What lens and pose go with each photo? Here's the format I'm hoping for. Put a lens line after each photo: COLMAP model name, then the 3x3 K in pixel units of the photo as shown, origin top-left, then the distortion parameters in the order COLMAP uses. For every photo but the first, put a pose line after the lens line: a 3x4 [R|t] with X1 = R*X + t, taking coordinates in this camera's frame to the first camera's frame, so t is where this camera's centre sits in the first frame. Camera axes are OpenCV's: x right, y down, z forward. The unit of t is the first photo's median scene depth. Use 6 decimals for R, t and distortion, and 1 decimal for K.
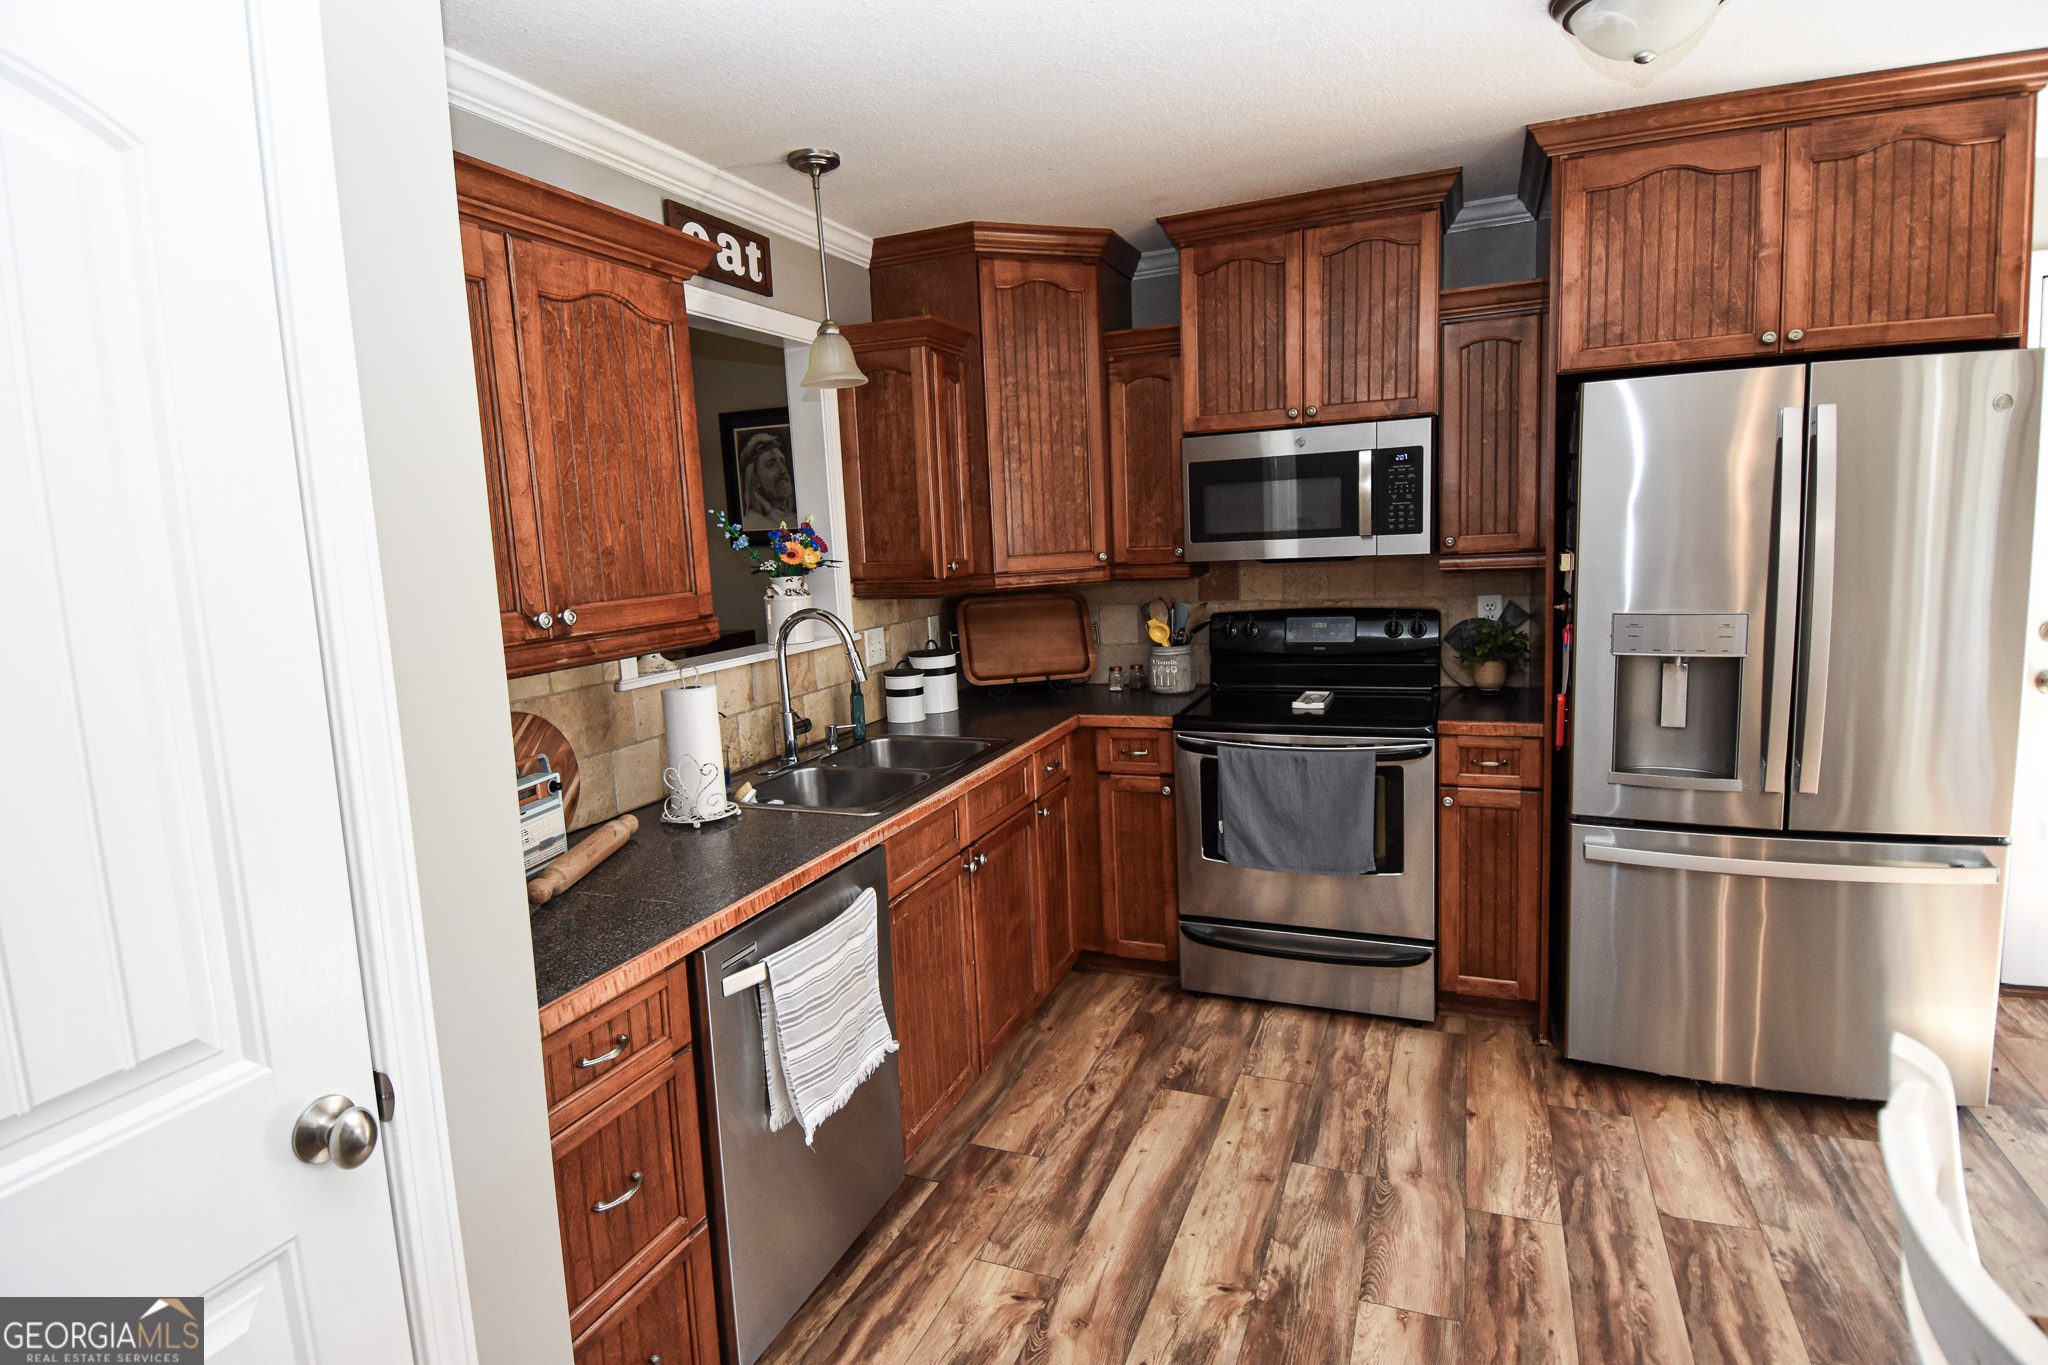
lens RADIAL K [[1093.6, 0, 1021.5], [0, 1093.6, 670.9], [0, 0, 1]] dist [0.021225, -0.023233]
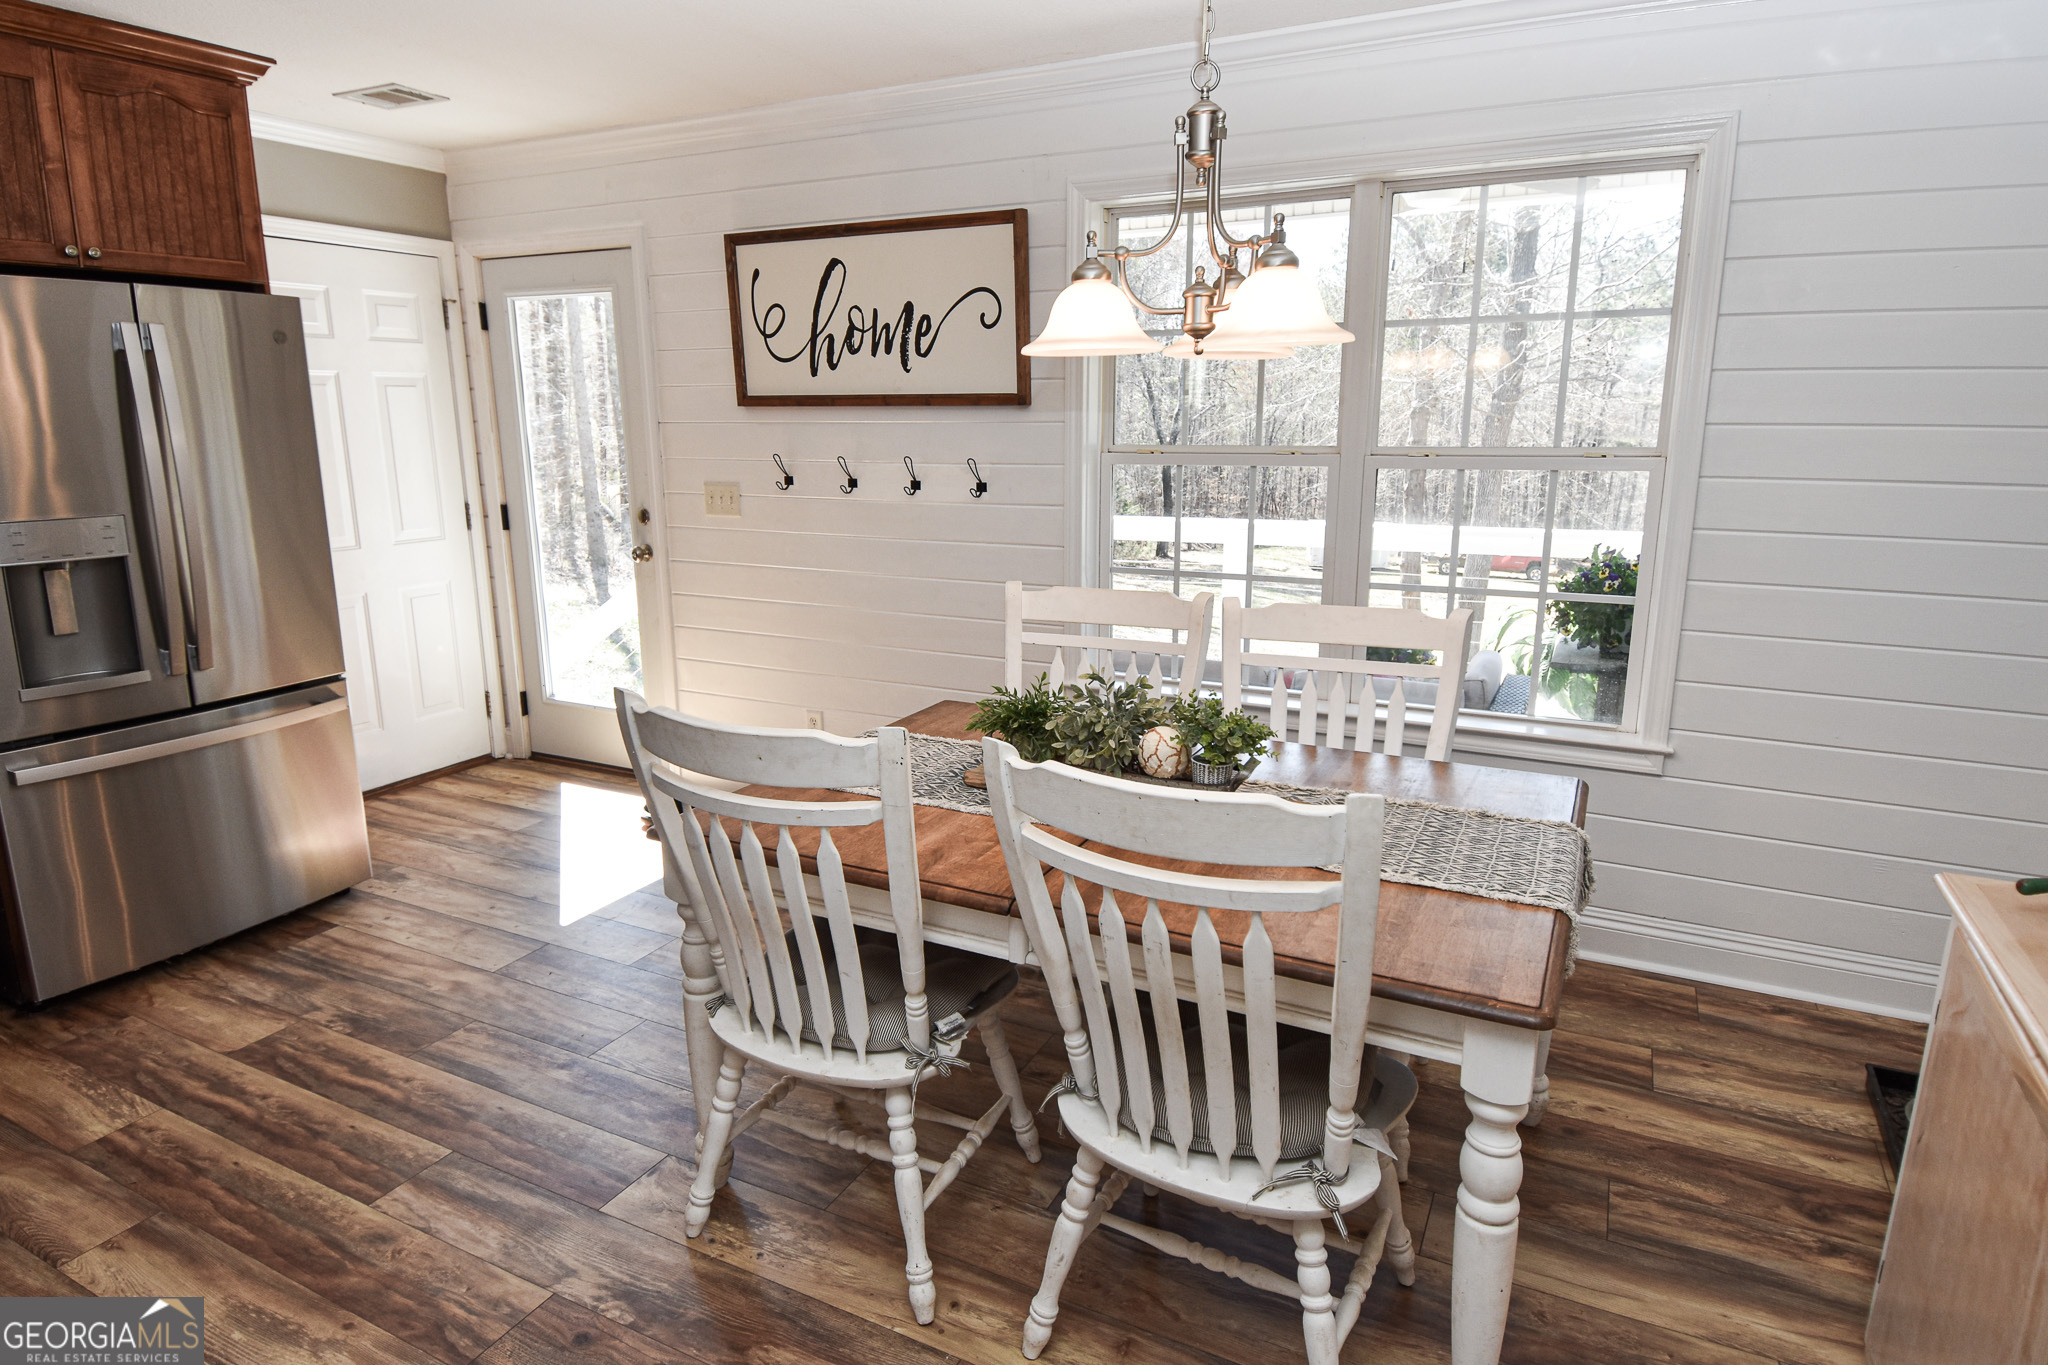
lens RADIAL K [[1191.3, 0, 1027.9], [0, 1191.3, 675.2], [0, 0, 1]] dist [-0.017895, -0.007356]
pose [[0.096814, -0.180700, 0.978762, -0.399368], [0.121508, 0.978171, 0.168572, 0.013880], [-0.987858, 0.102607, 0.116657, 0.016977]]
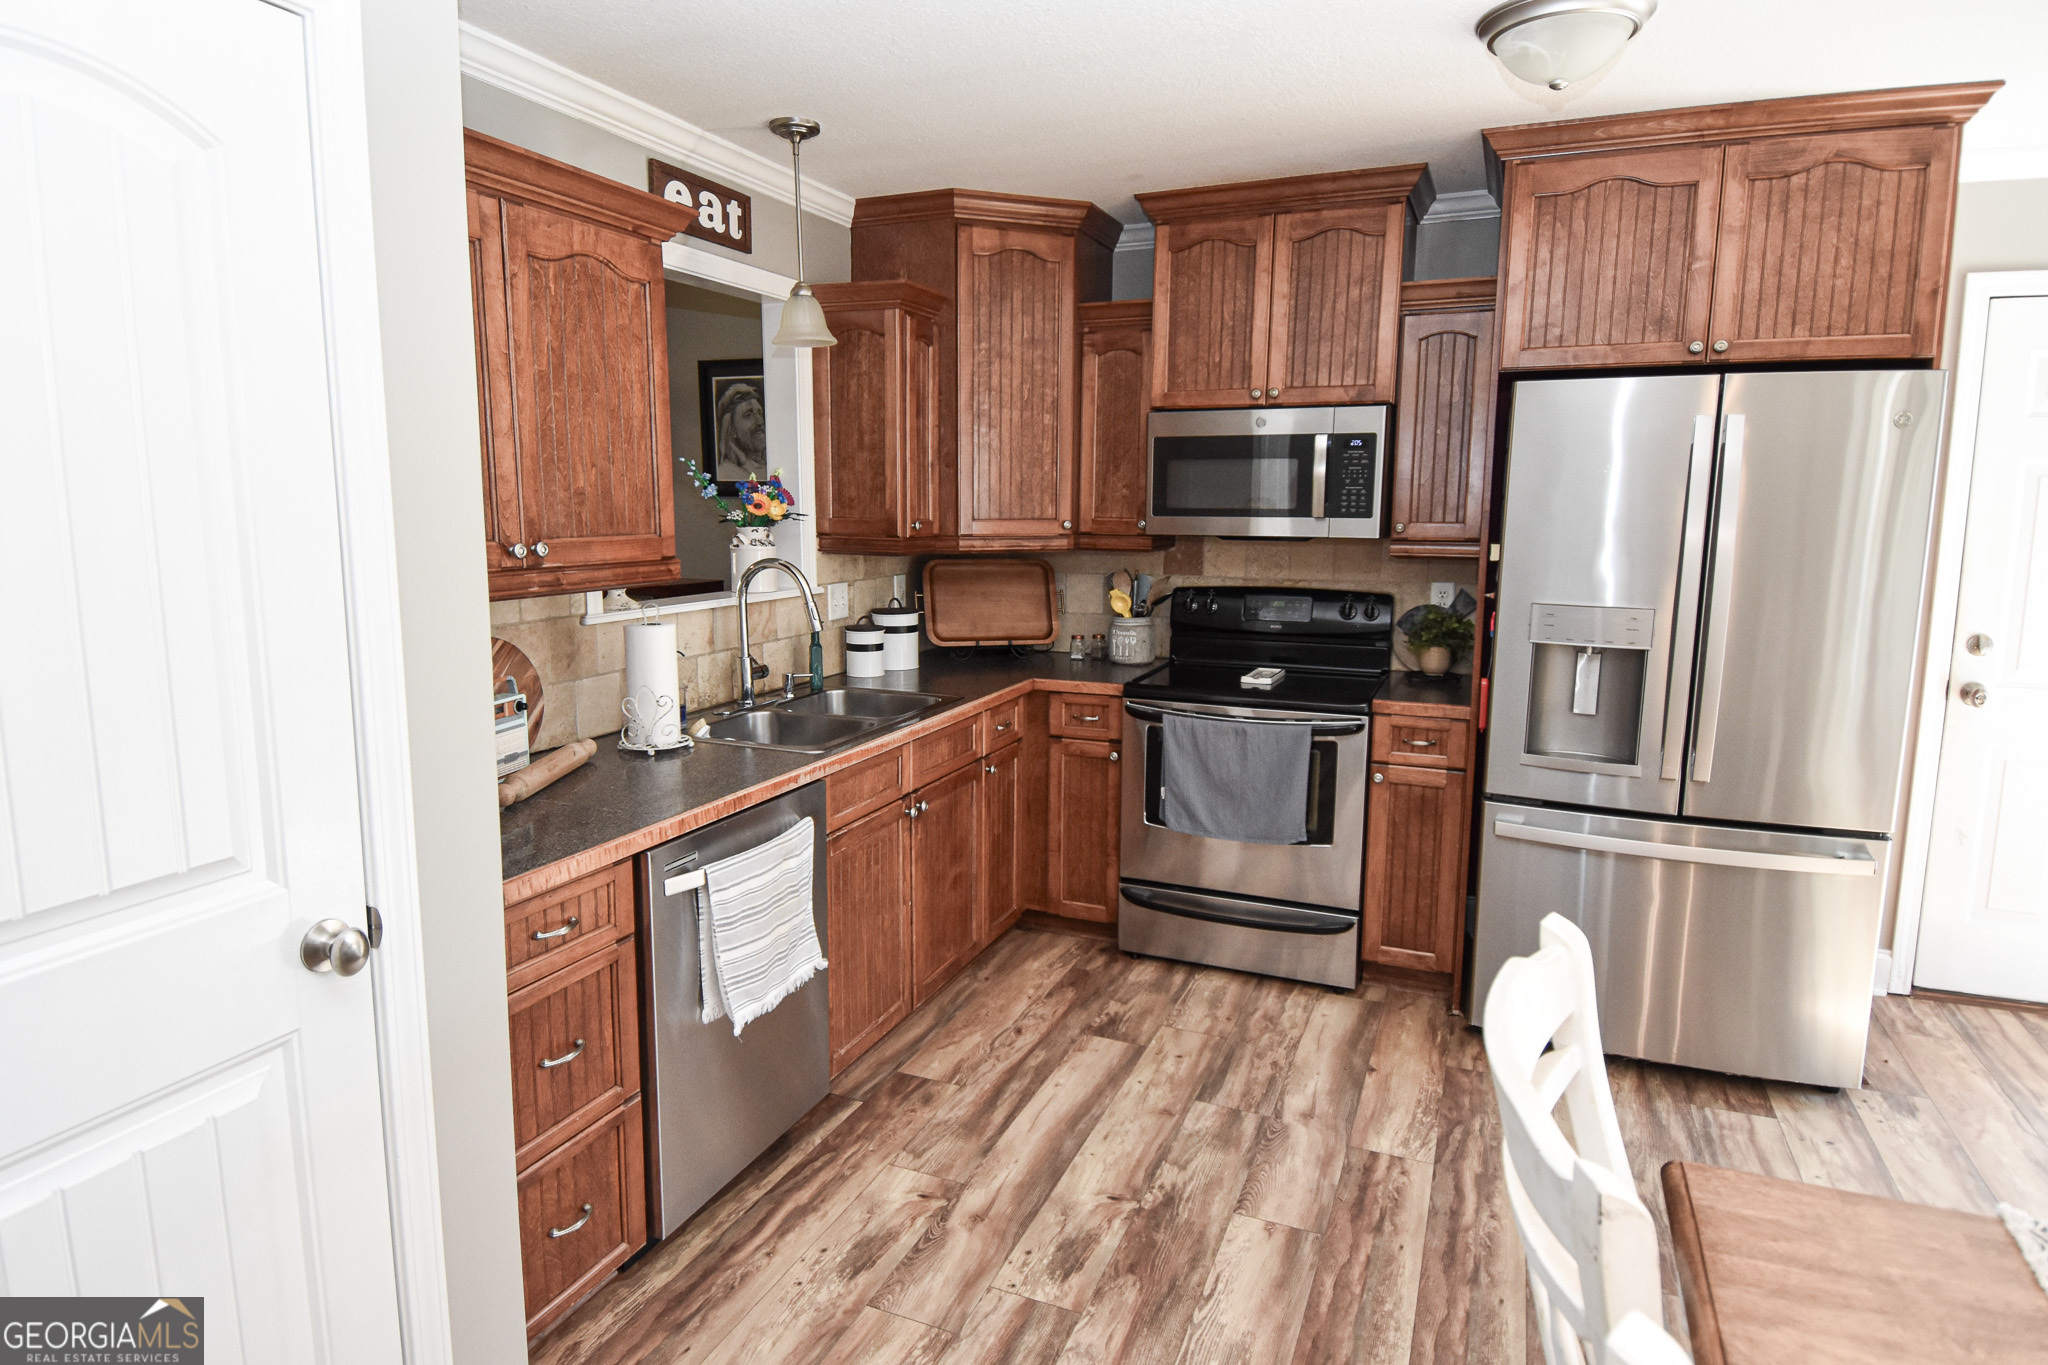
lens RADIAL K [[1171.9, 0, 1018.5], [0, 1171.9, 670.2], [0, 0, 1]] dist [0.020936, -0.008006]
pose [[0.998562, 0.053600, 0.000948, 0.051928], [-0.053609, 0.998378, 0.019182, 0.017648], [0.000082, -0.019206, 0.999816, -0.134116]]
